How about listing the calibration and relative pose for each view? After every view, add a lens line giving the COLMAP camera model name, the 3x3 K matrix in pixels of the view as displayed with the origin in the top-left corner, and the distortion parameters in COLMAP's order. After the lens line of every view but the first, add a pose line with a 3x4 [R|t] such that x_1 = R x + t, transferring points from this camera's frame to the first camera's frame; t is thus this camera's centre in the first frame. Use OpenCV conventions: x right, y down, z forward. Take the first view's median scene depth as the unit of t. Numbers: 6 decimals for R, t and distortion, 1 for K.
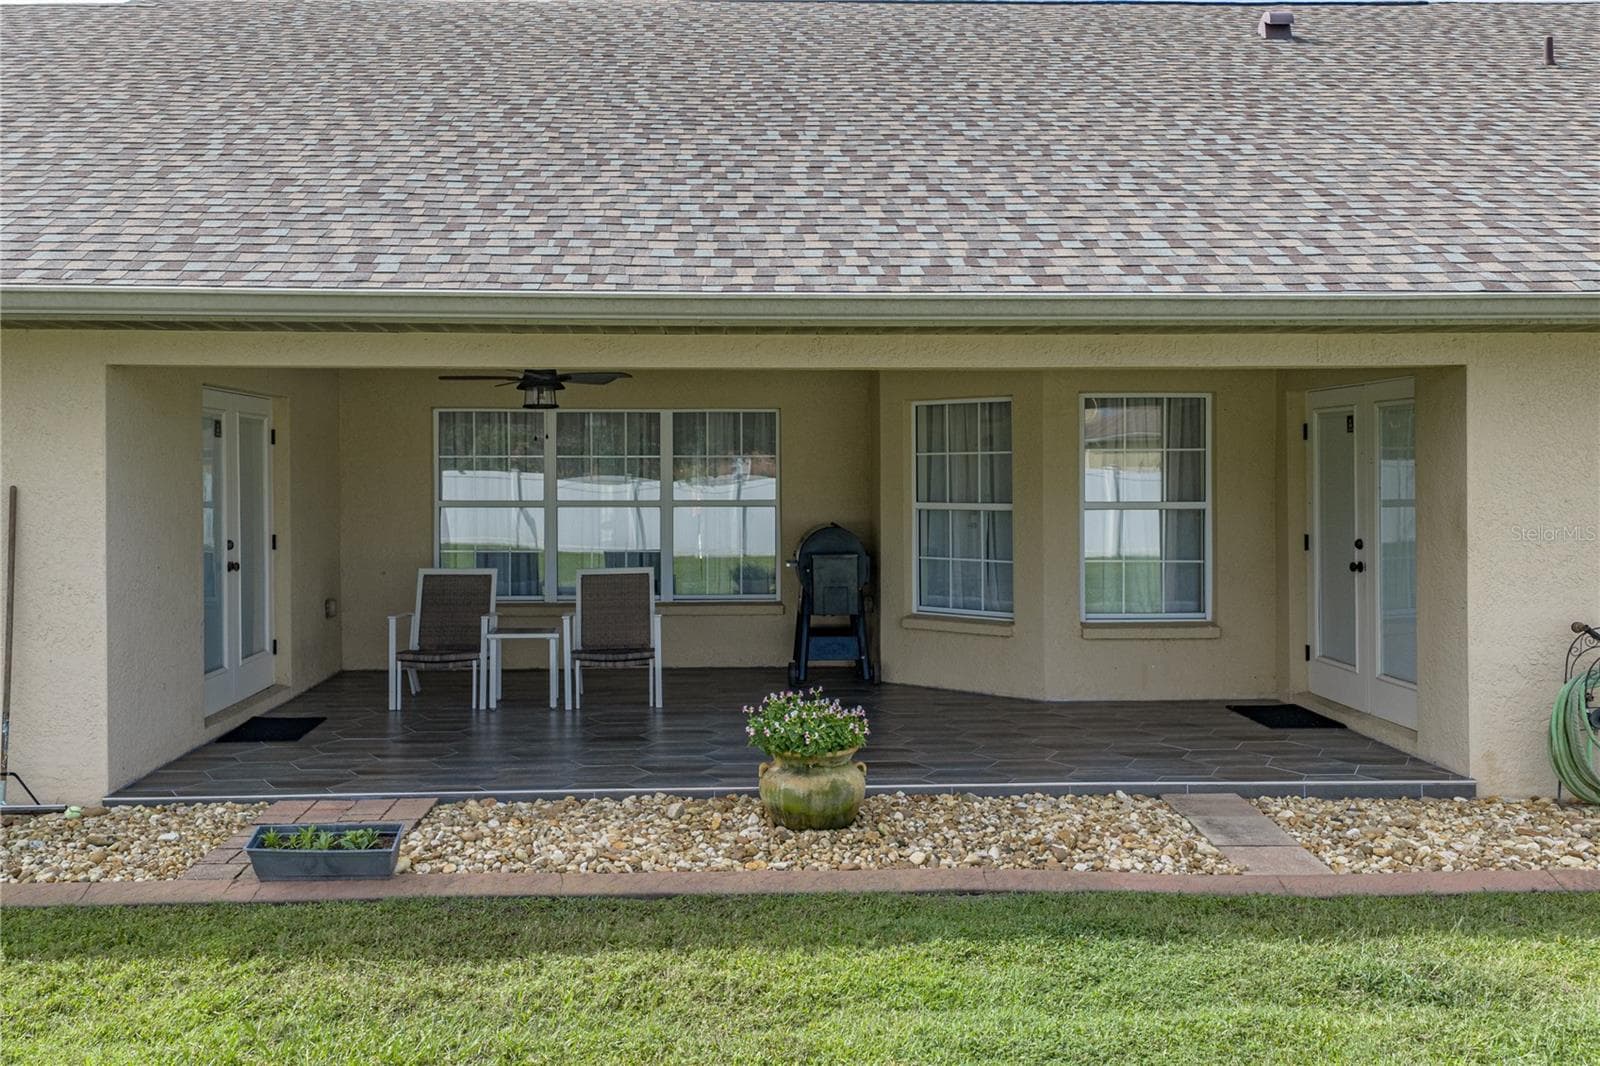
lens RADIAL K [[1406.8, 0, 773.3], [0, 1406.8, 475.3], [0, 0, 1]] dist [0.013190, 0.003273]
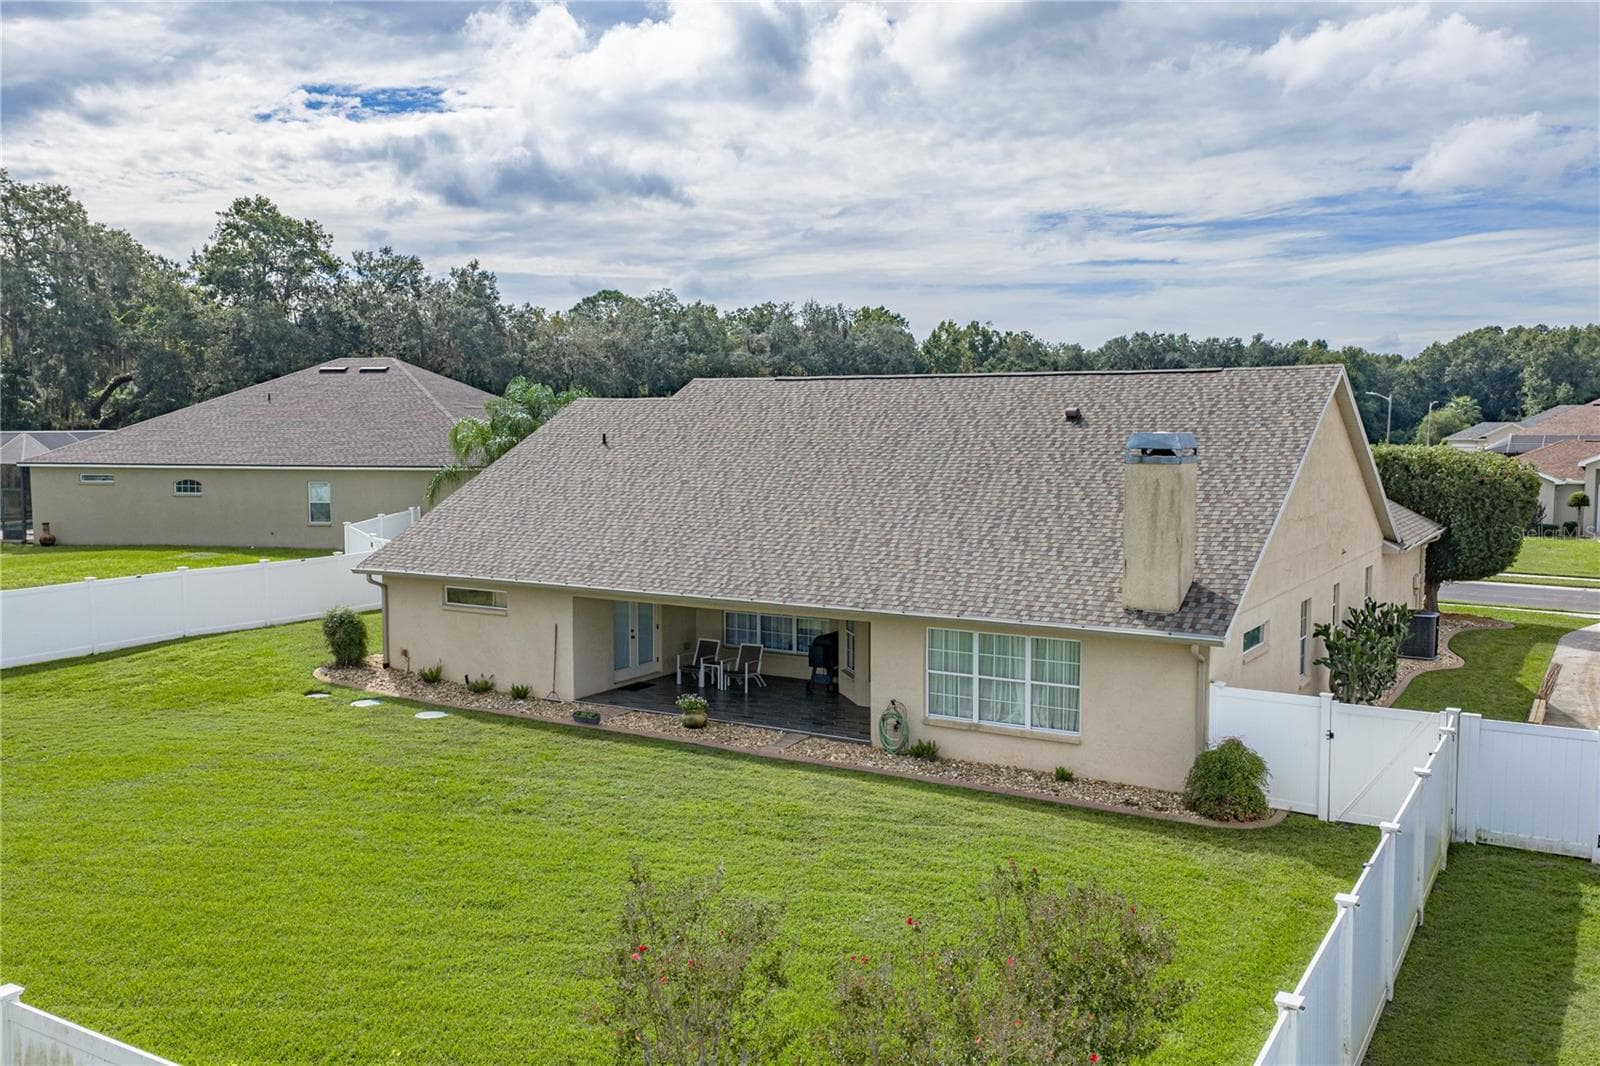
lens RADIAL K [[1383.3, 0, 800.0], [0, 1383.3, 533.0], [0, 0, 1]] dist [0.028642, 0.000963]
pose [[0.830335, 0.050563, -0.554965, 2.137863], [-0.004406, 0.996440, 0.084194, -0.561013], [0.557247, -0.067464, 0.827602, -1.814299]]
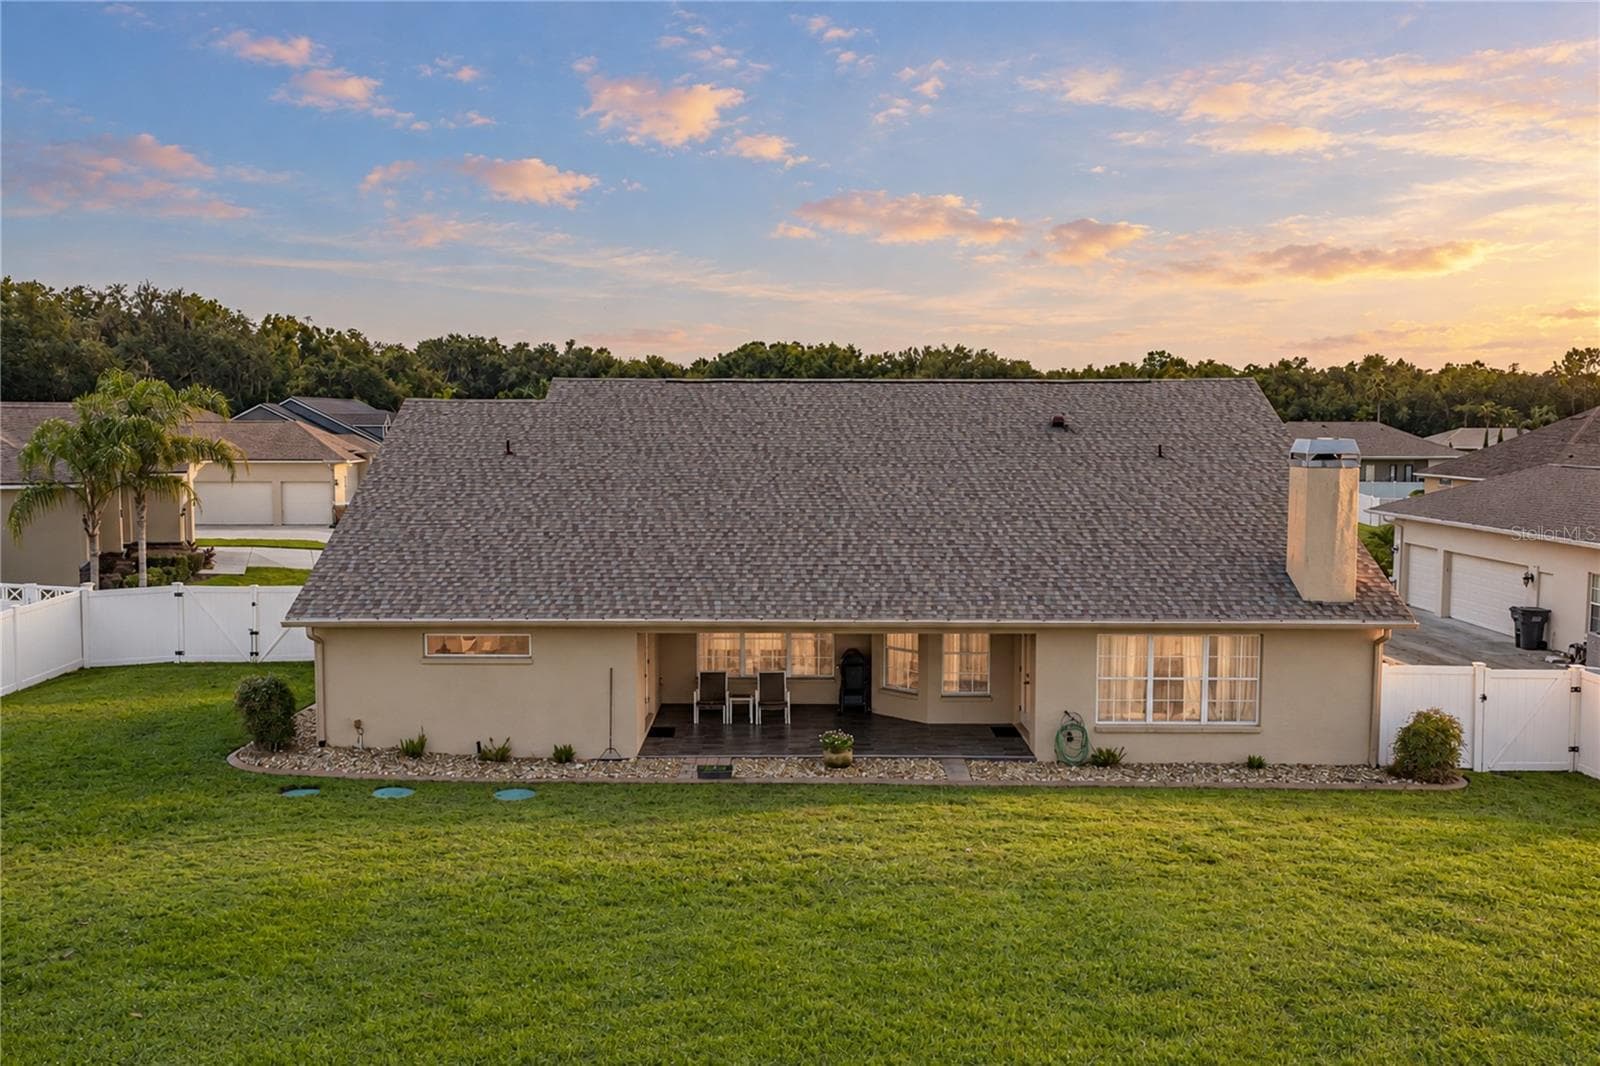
lens RADIAL K [[1383.3, 0, 800.0], [0, 1383.3, 533.0], [0, 0, 1]] dist [0.028642, 0.000963]
pose [[0.999297, 0.010339, -0.036036, 0.046197], [-0.007468, 0.996852, 0.078929, -0.553770], [0.036738, -0.078605, 0.996229, -2.196946]]
